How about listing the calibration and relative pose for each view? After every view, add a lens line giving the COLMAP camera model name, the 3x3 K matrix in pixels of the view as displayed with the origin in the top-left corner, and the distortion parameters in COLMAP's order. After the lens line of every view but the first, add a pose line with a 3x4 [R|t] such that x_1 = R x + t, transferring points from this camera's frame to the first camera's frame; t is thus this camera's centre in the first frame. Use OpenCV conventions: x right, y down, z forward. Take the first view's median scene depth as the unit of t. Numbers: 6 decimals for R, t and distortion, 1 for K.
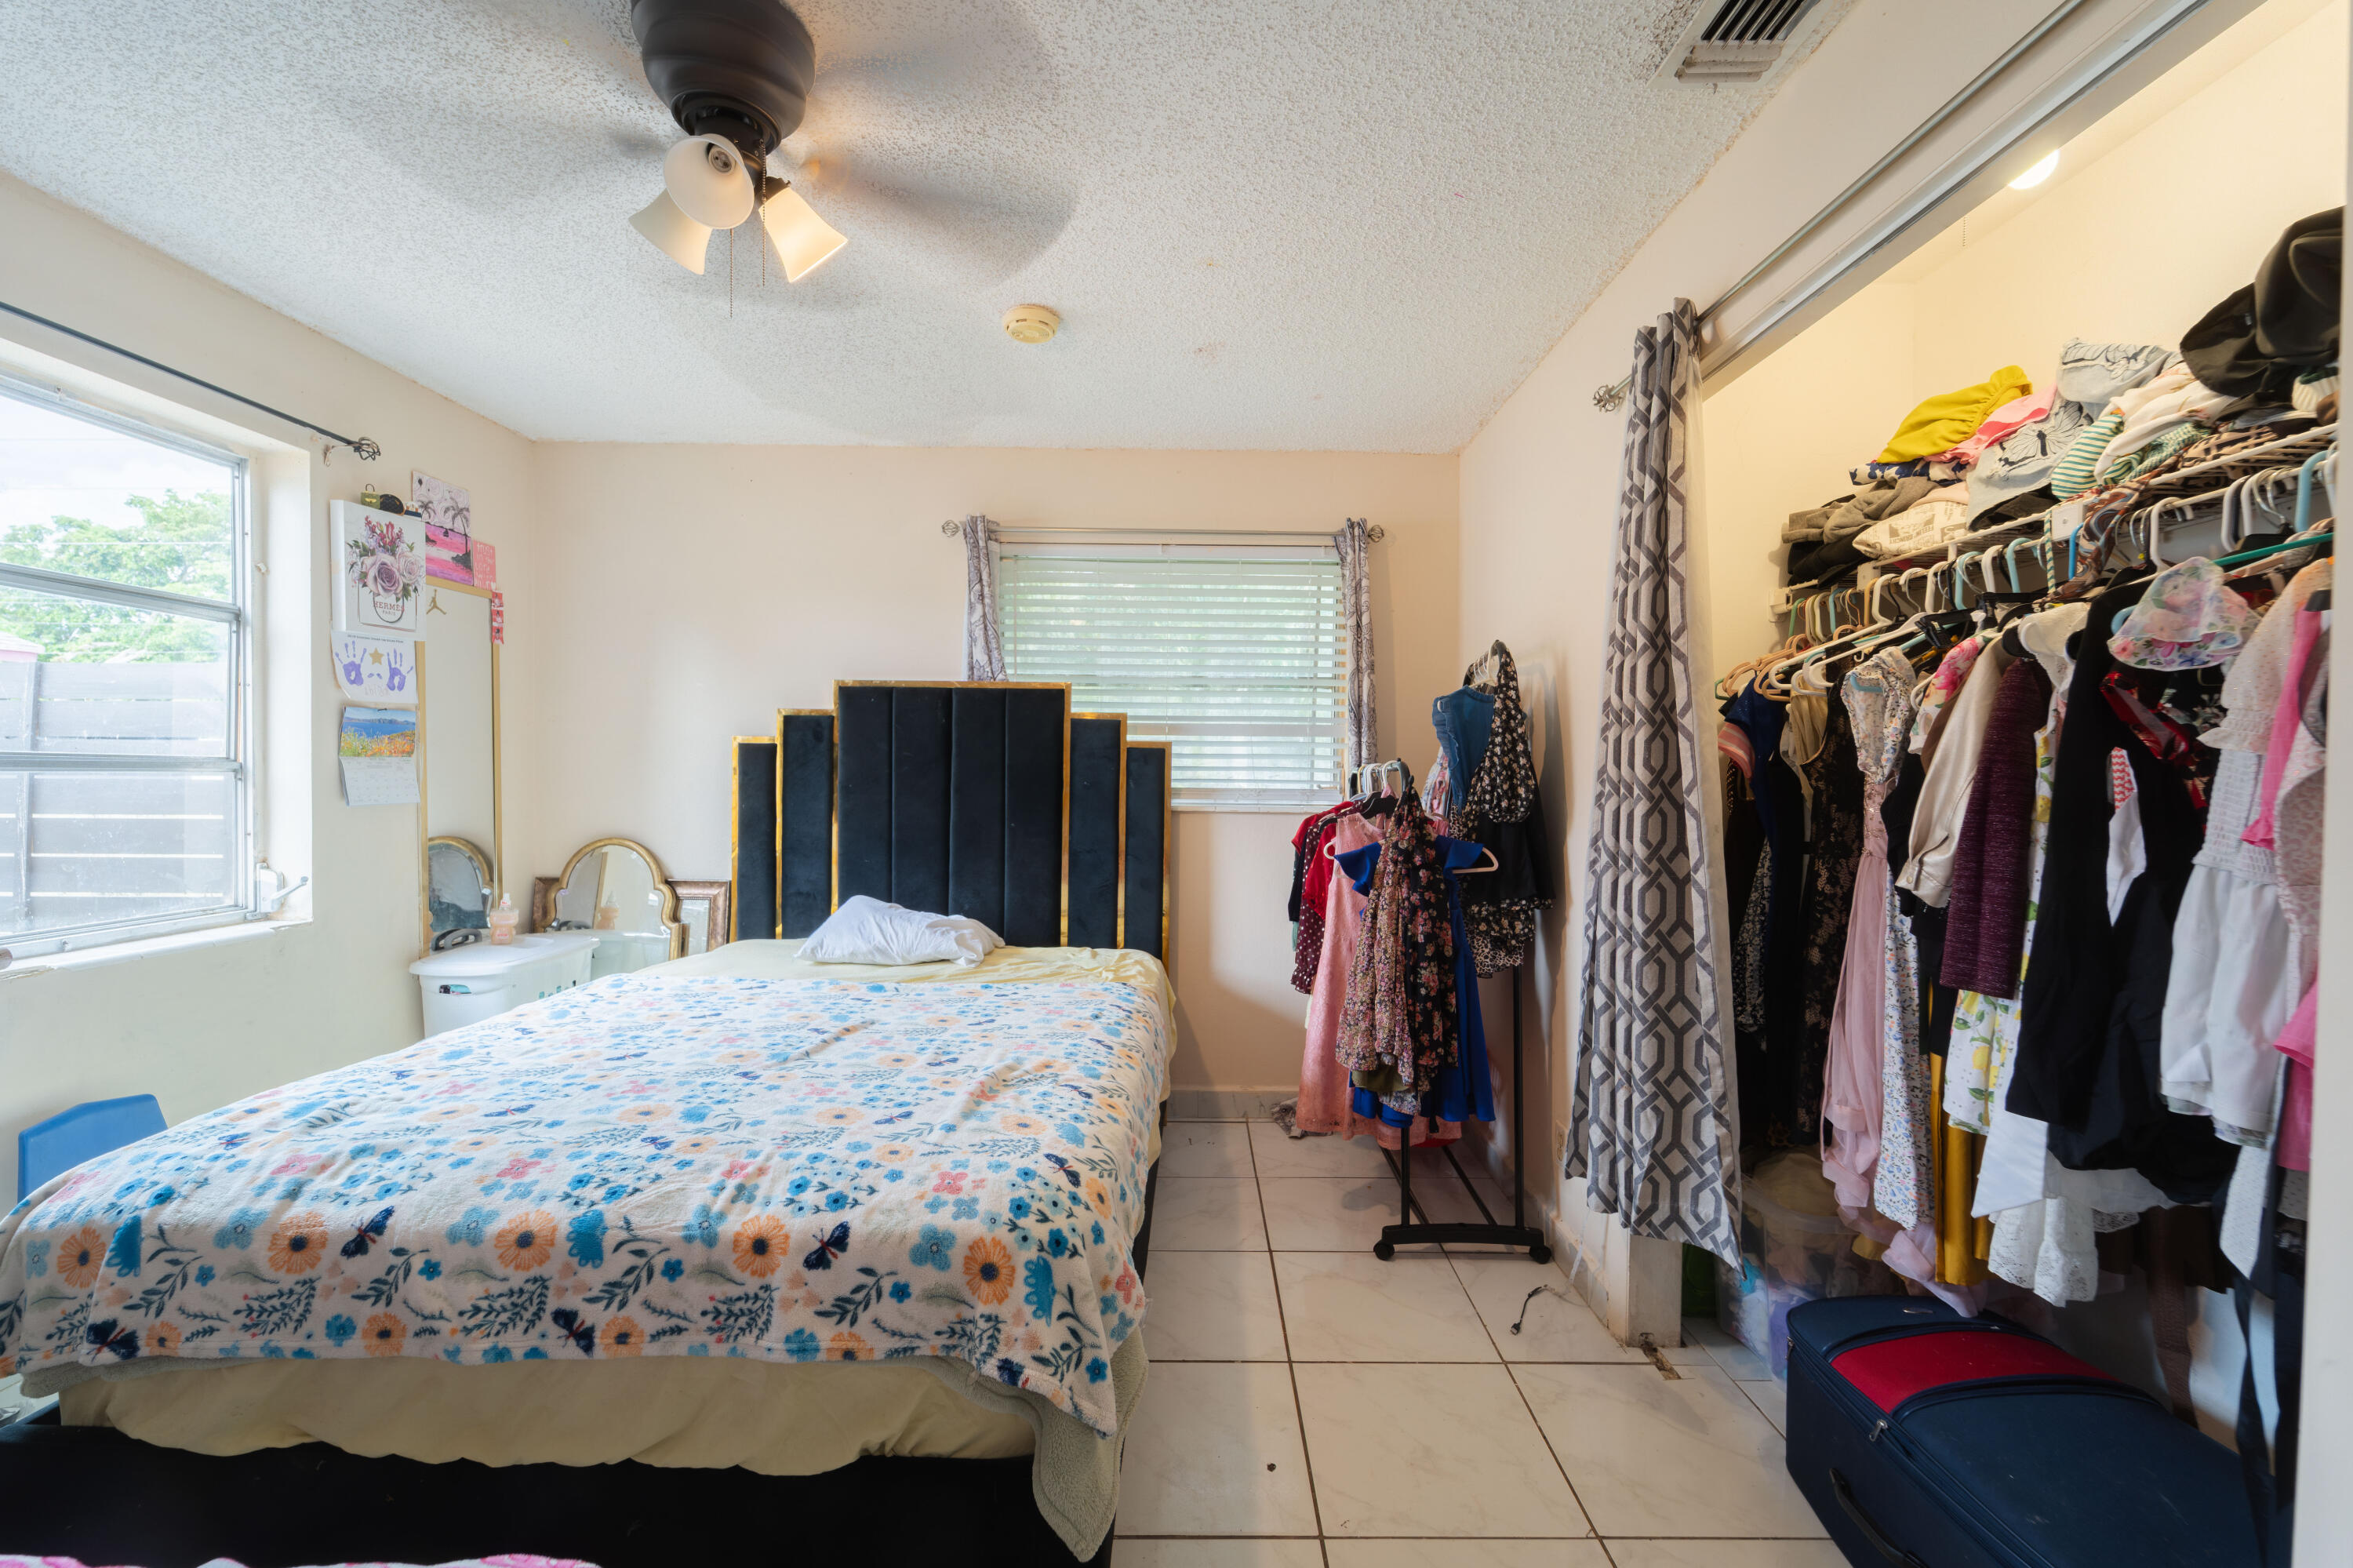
lens RADIAL K [[943.0, 0, 1188.7], [0, 943.0, 804.7], [0, 0, 1]] dist [0.004824, -0.002615]
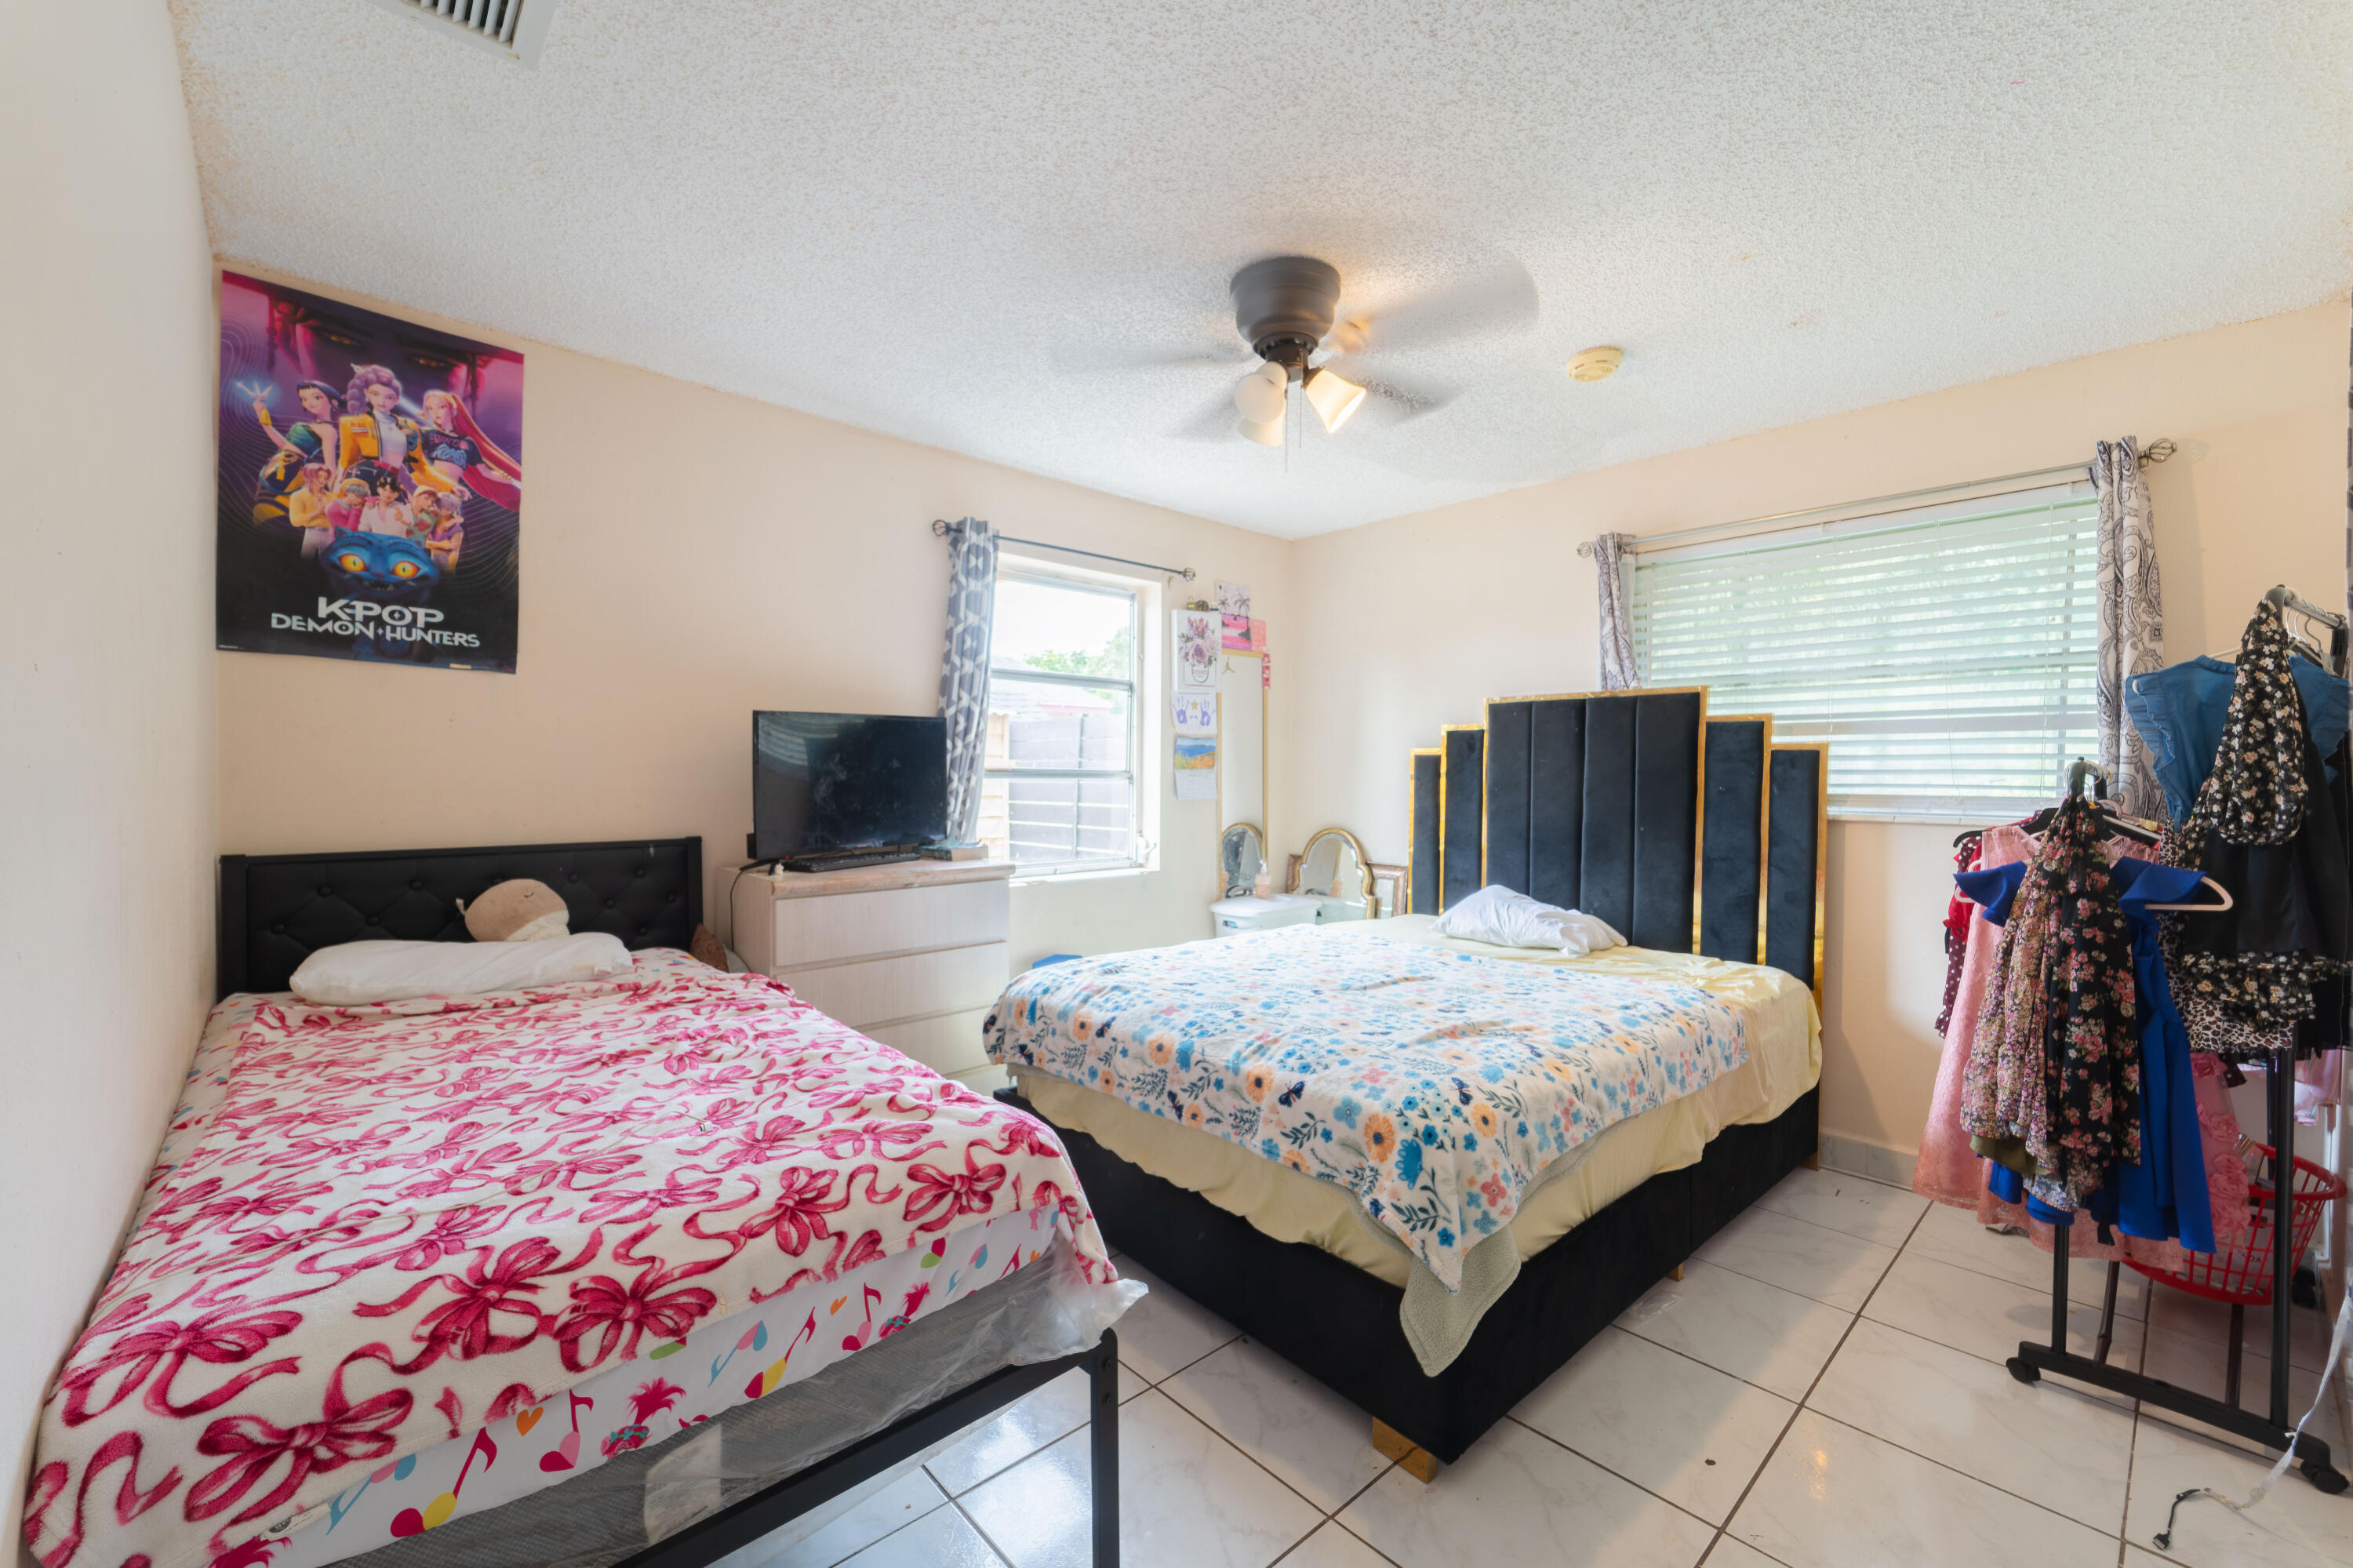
lens RADIAL K [[943.0, 0, 1189.1], [0, 943.0, 818.7], [0, 0, 1]] dist [0.004824, -0.002615]
pose [[0.679687, 0.028092, -0.732964, 0.309679], [-0.023176, 0.999590, 0.016819, 0.005866], [0.733136, 0.005556, 0.680060, -0.073140]]
